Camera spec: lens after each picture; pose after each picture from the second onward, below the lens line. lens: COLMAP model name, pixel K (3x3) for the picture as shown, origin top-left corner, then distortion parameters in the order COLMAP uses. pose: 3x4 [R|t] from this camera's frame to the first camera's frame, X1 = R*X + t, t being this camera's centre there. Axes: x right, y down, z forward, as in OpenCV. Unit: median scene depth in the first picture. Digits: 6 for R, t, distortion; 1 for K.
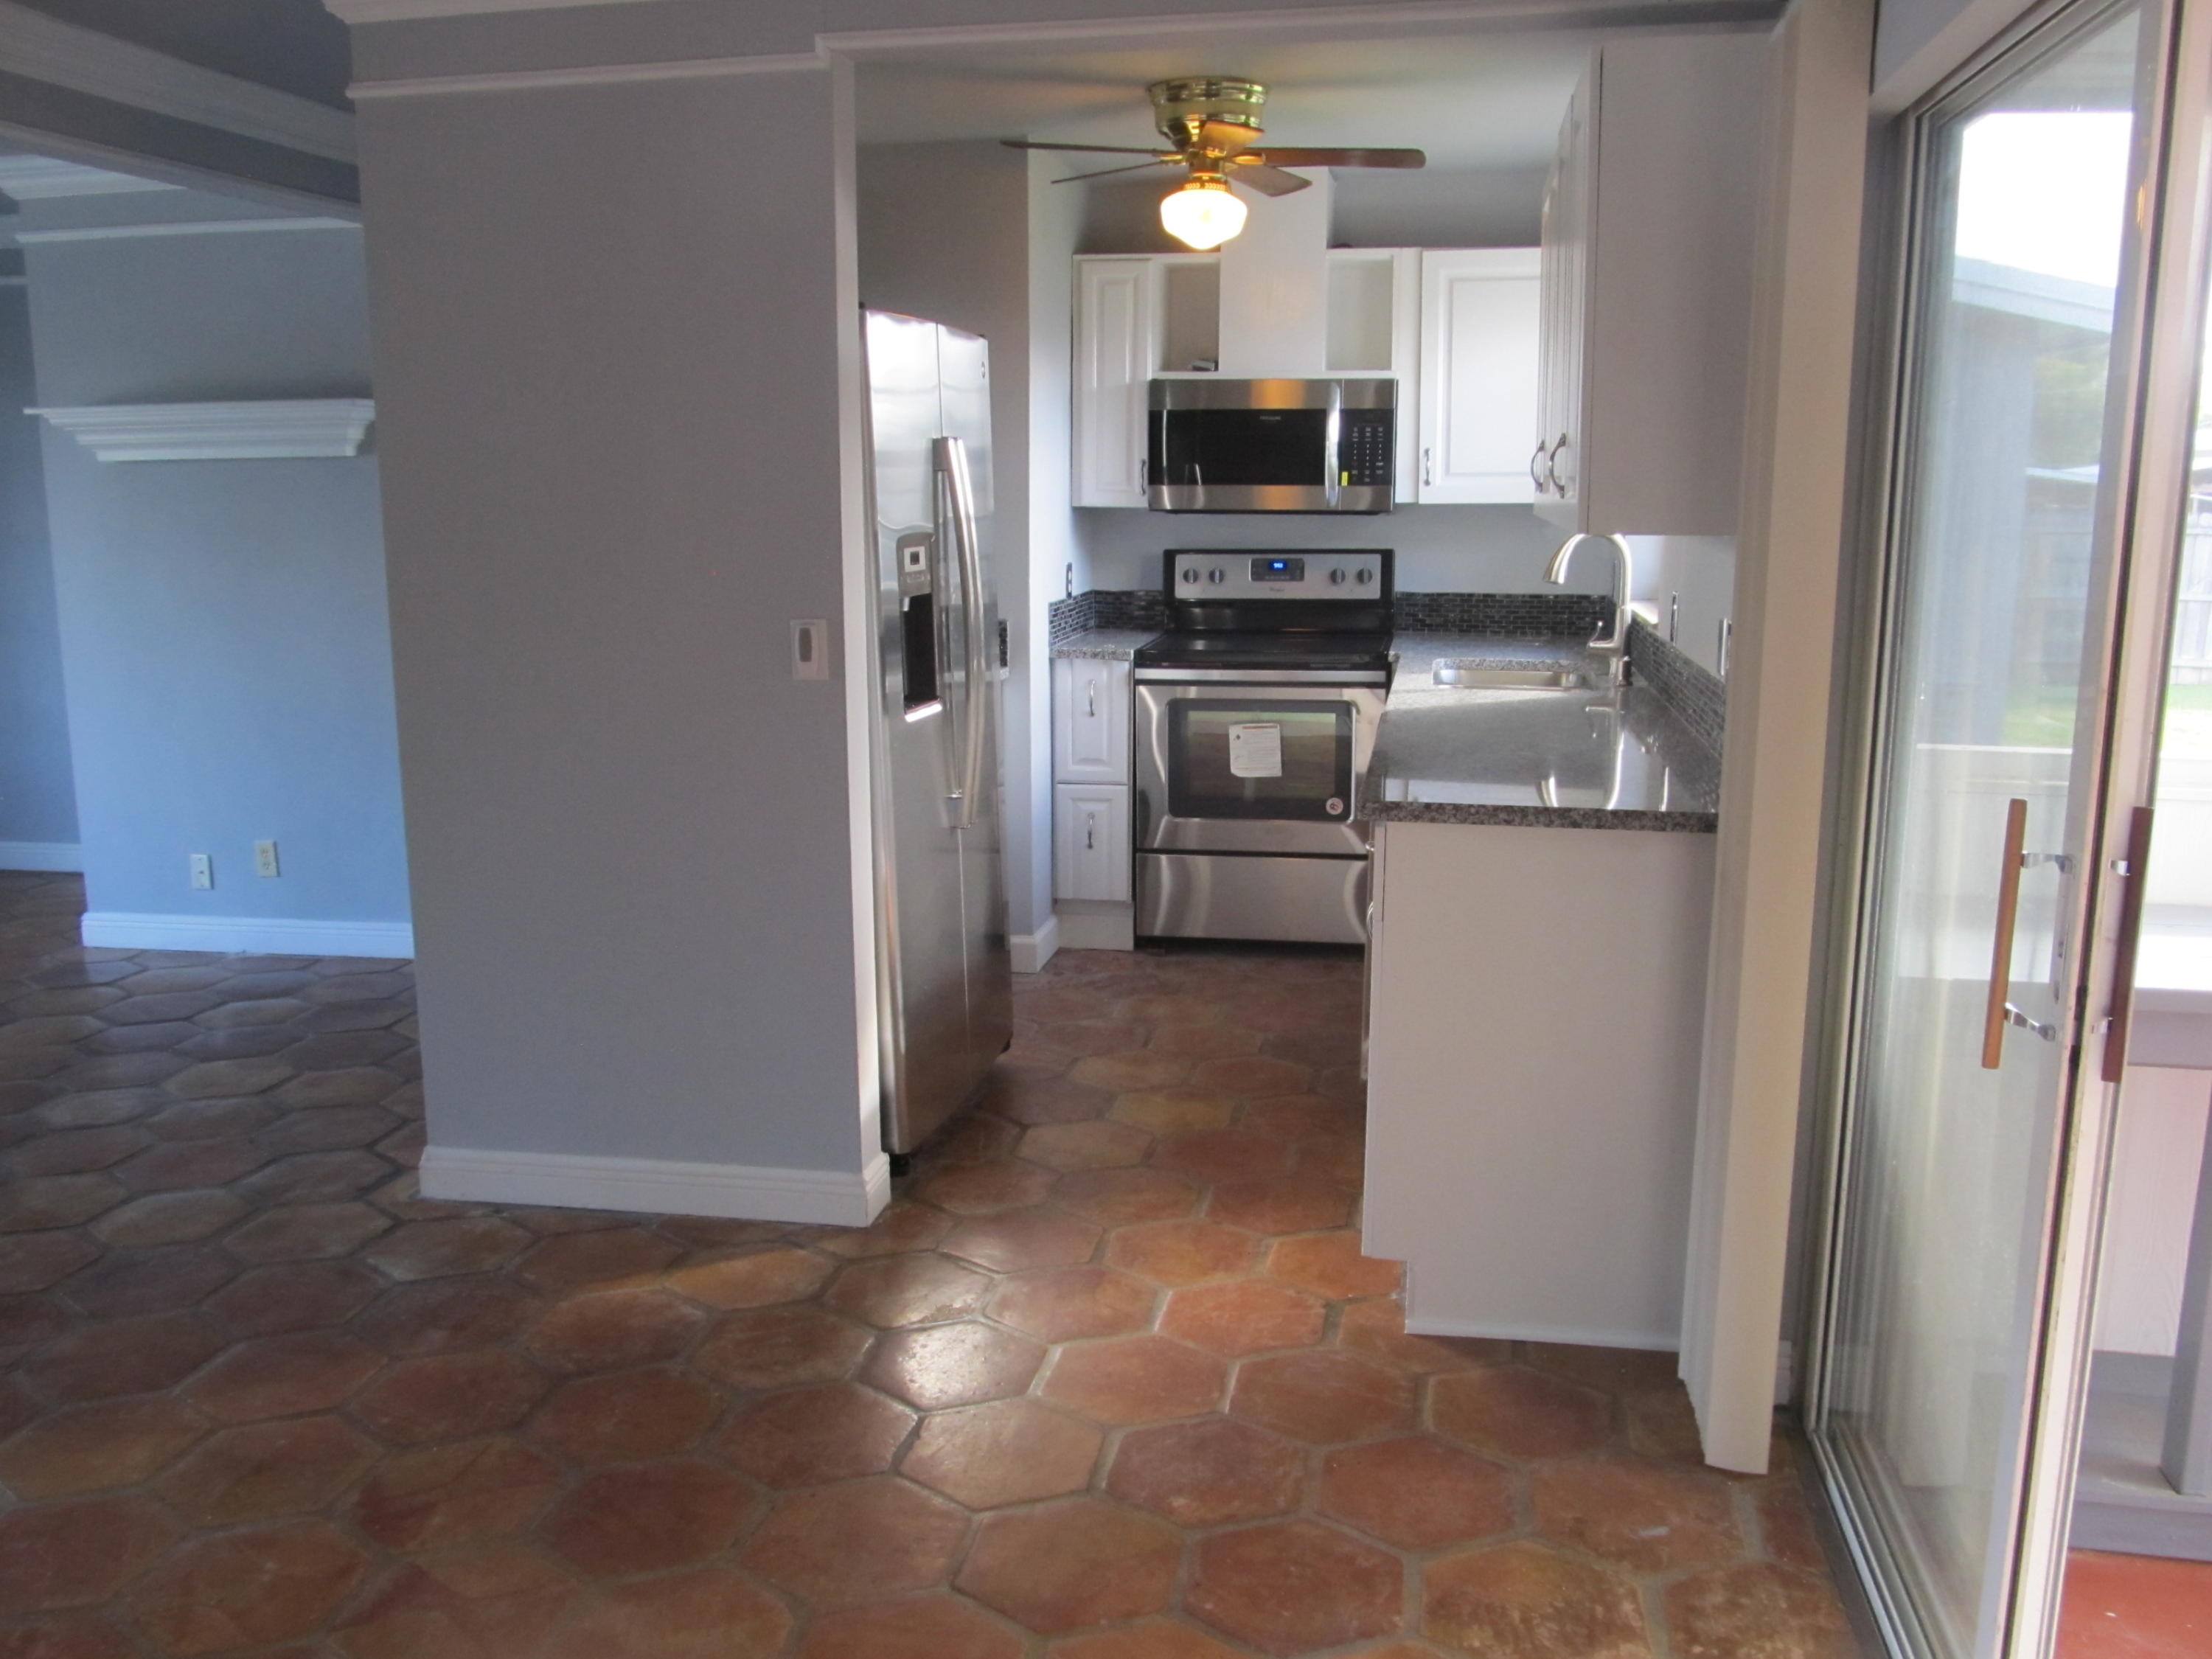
lens RADIAL K [[1831.9, 0, 1091.1], [0, 1831.9, 822.2], [0, 0, 1]] dist [-0.062551, 0.032657]
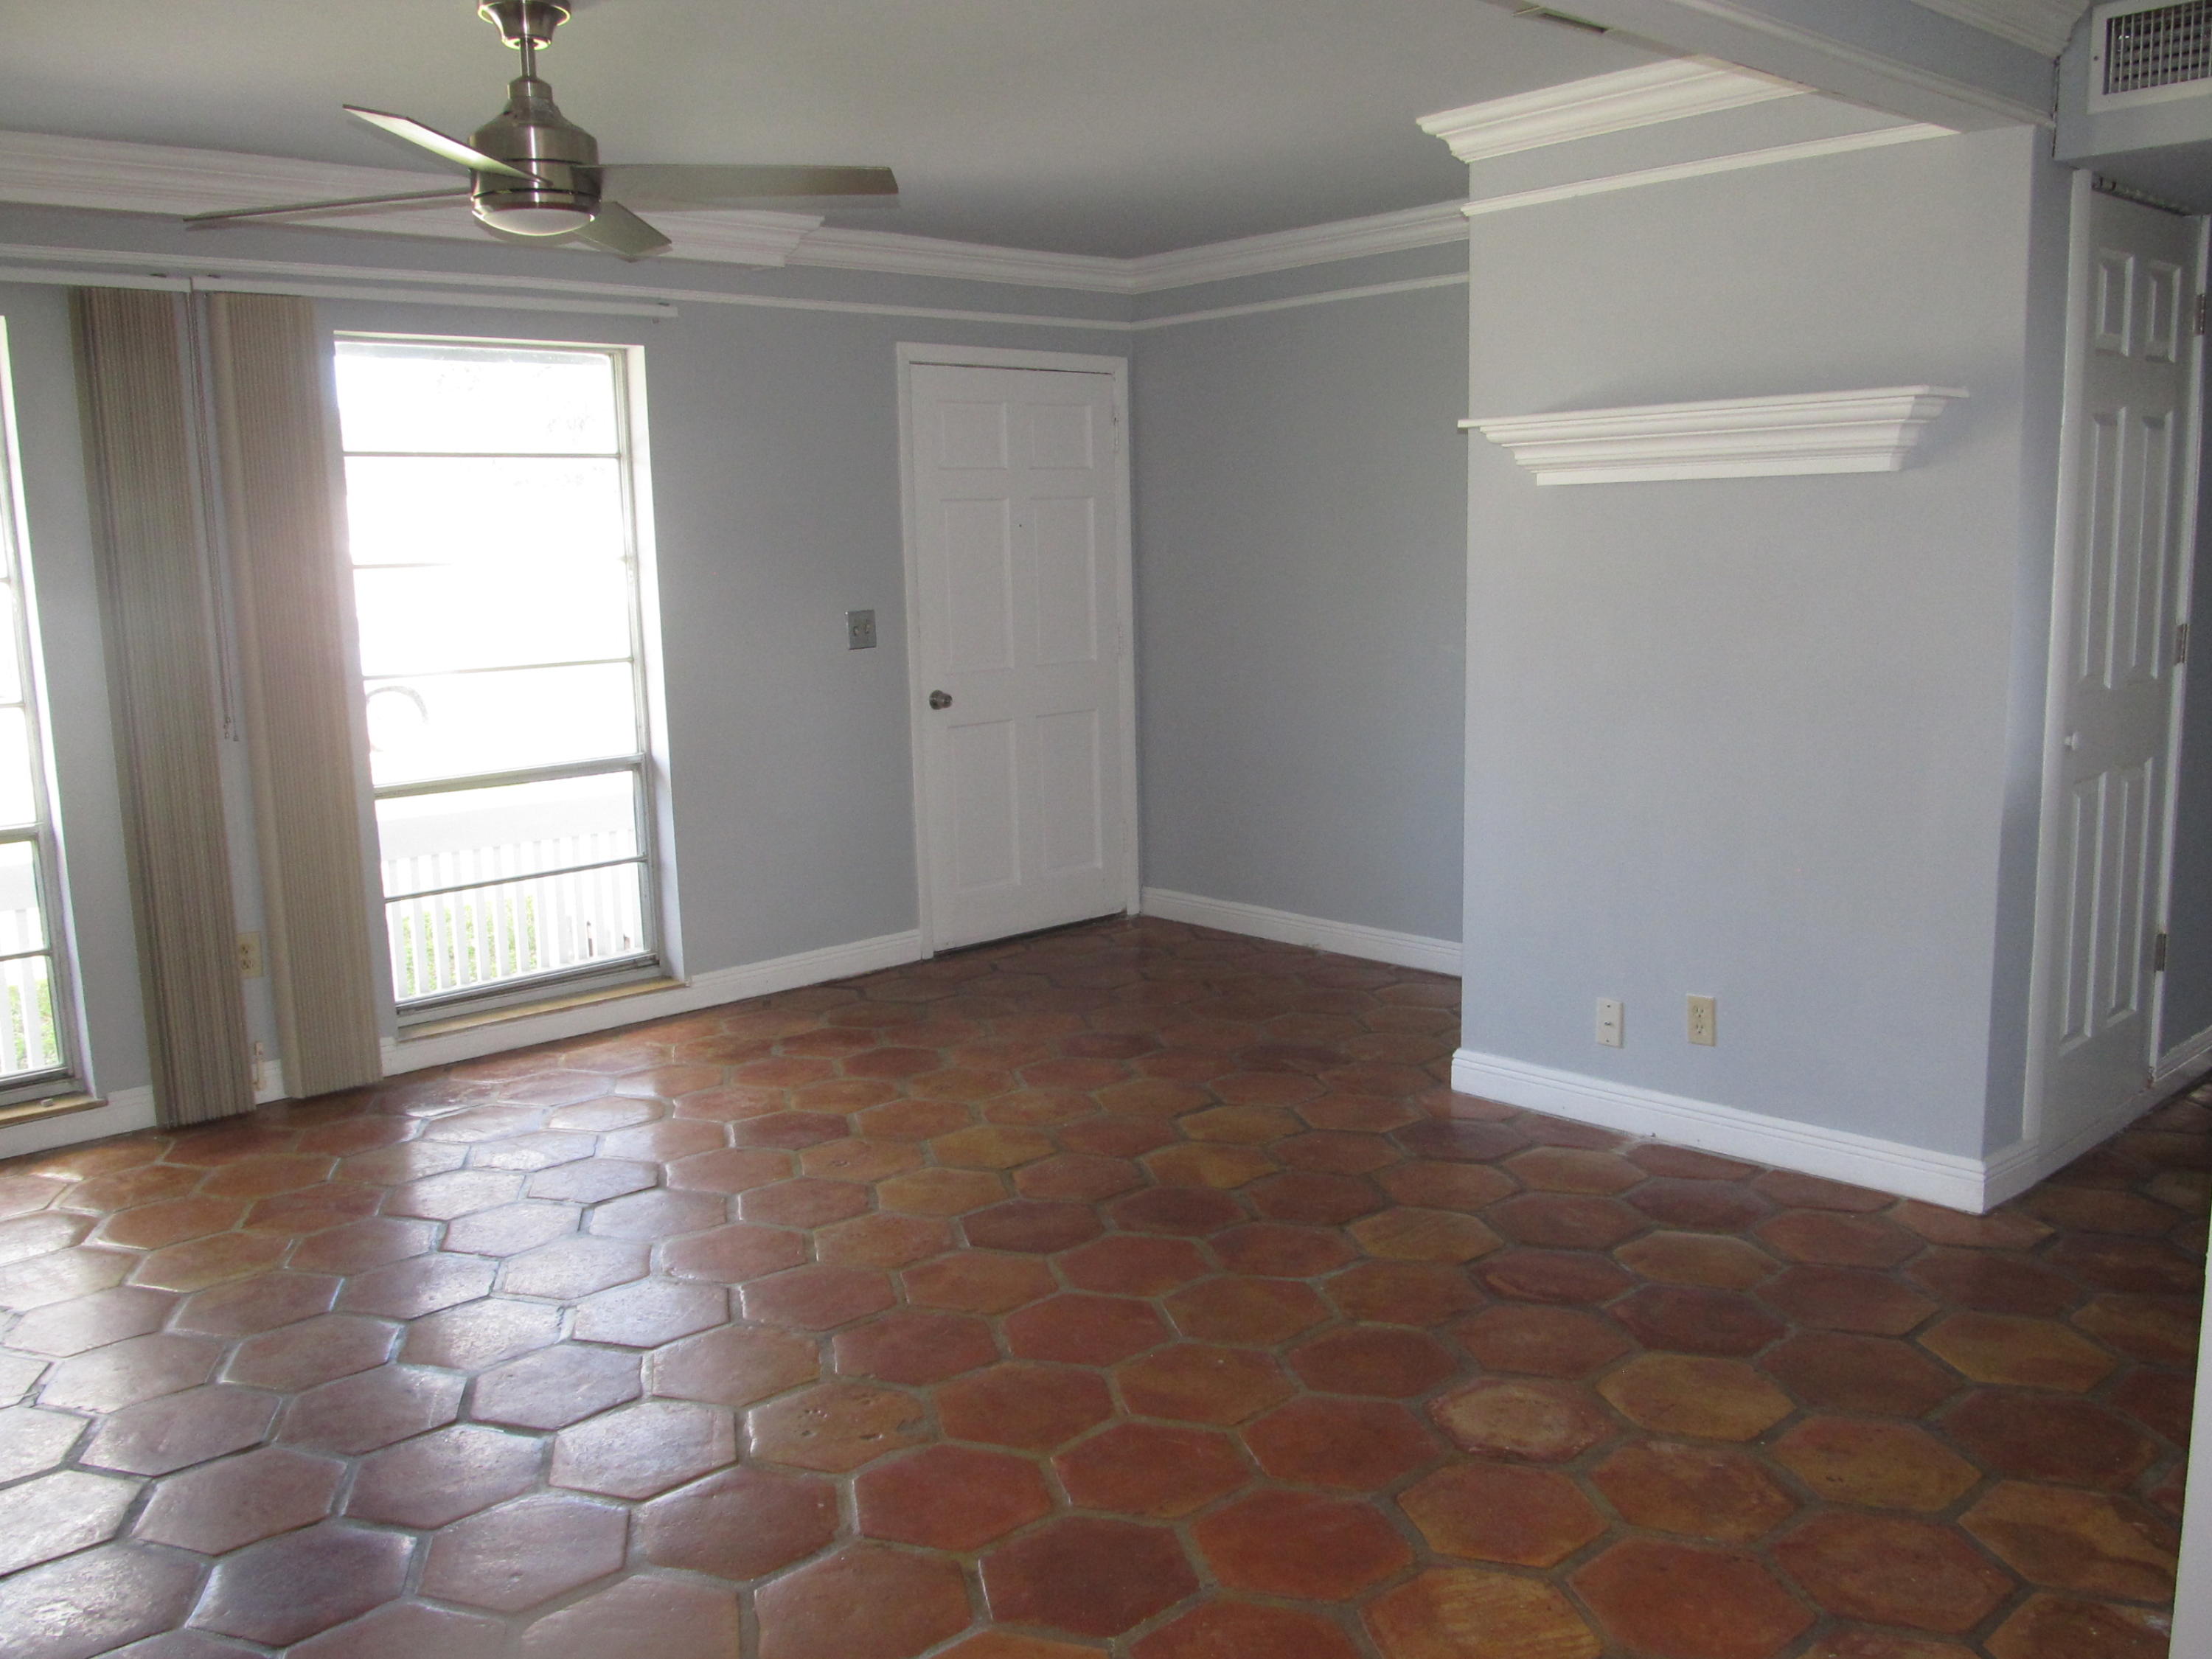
lens RADIAL K [[1831.9, 0, 1099.8], [0, 1831.9, 832.1], [0, 0, 1]] dist [-0.062551, 0.032657]
pose [[0.798717, 0.083175, -0.595931, -0.320078], [-0.093012, 0.995562, 0.014289, -0.065270], [0.594475, 0.044016, 0.802908, 0.381029]]
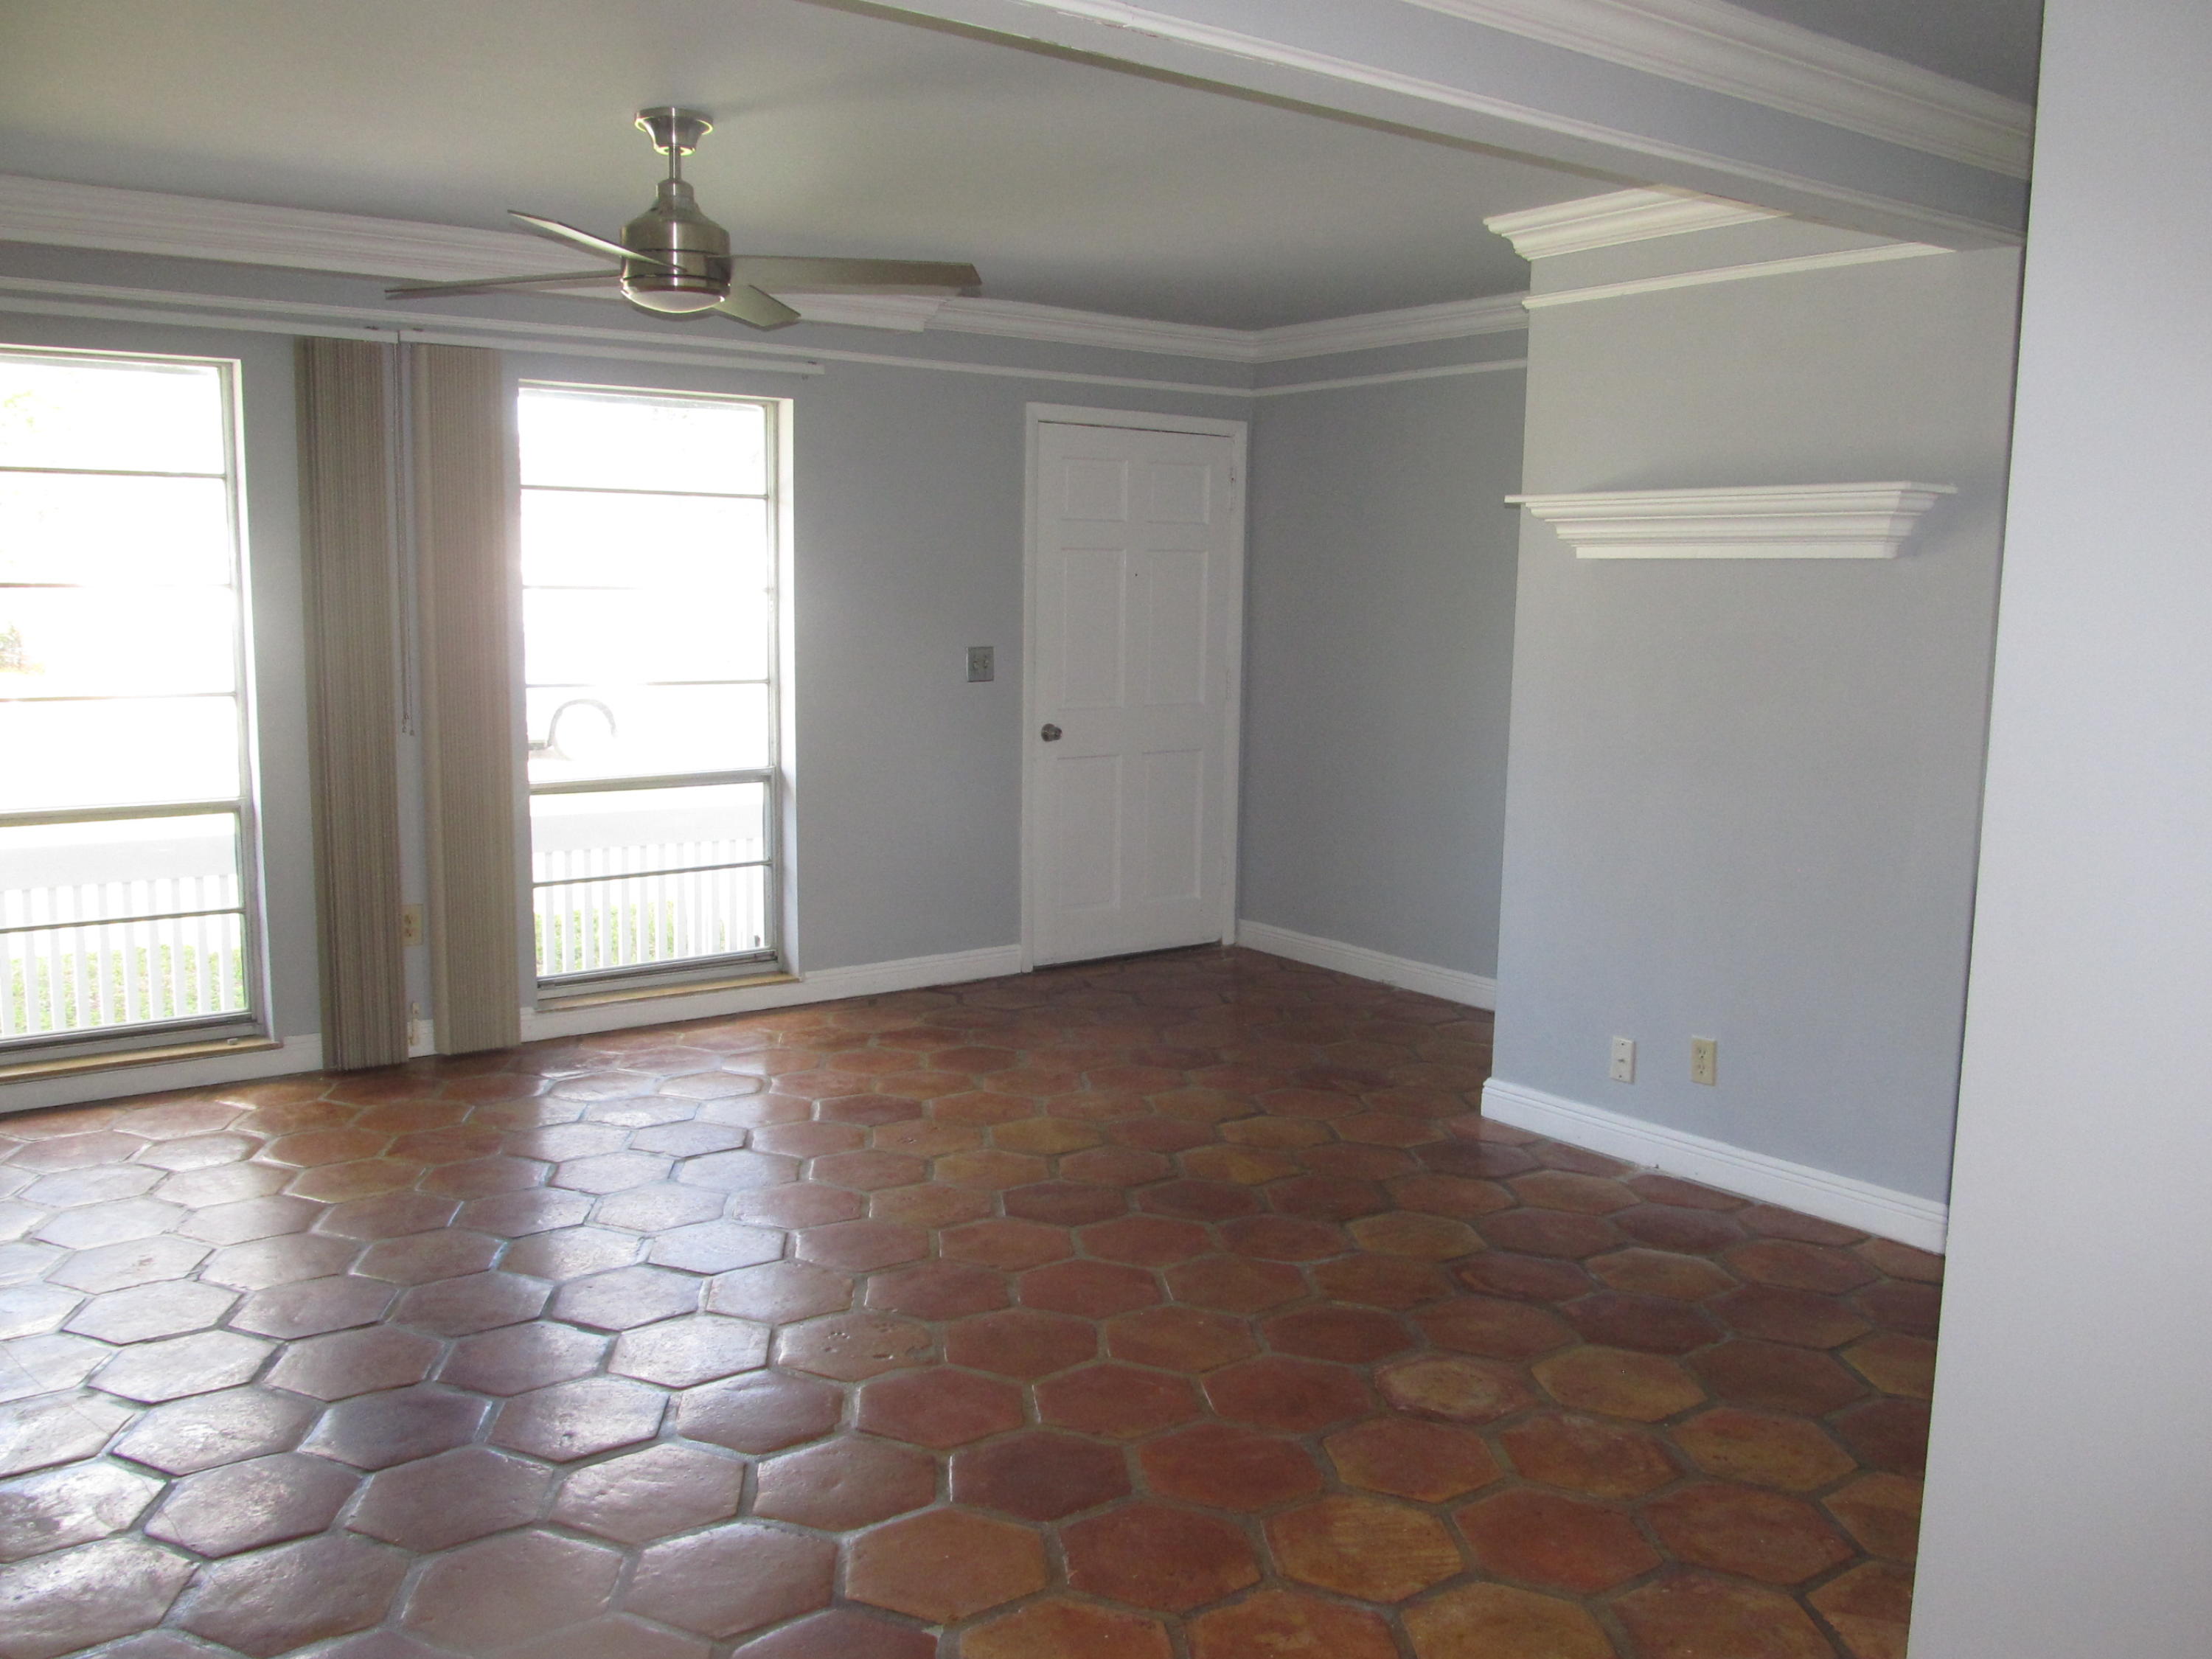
lens RADIAL K [[1831.9, 0, 1103.0], [0, 1831.9, 827.2], [0, 0, 1]] dist [-0.062551, 0.032657]
pose [[0.732578, 0.108223, -0.672024, -0.184646], [-0.146825, 0.989162, -0.000760, -0.061827], [0.664659, 0.099227, 0.740529, 0.338637]]
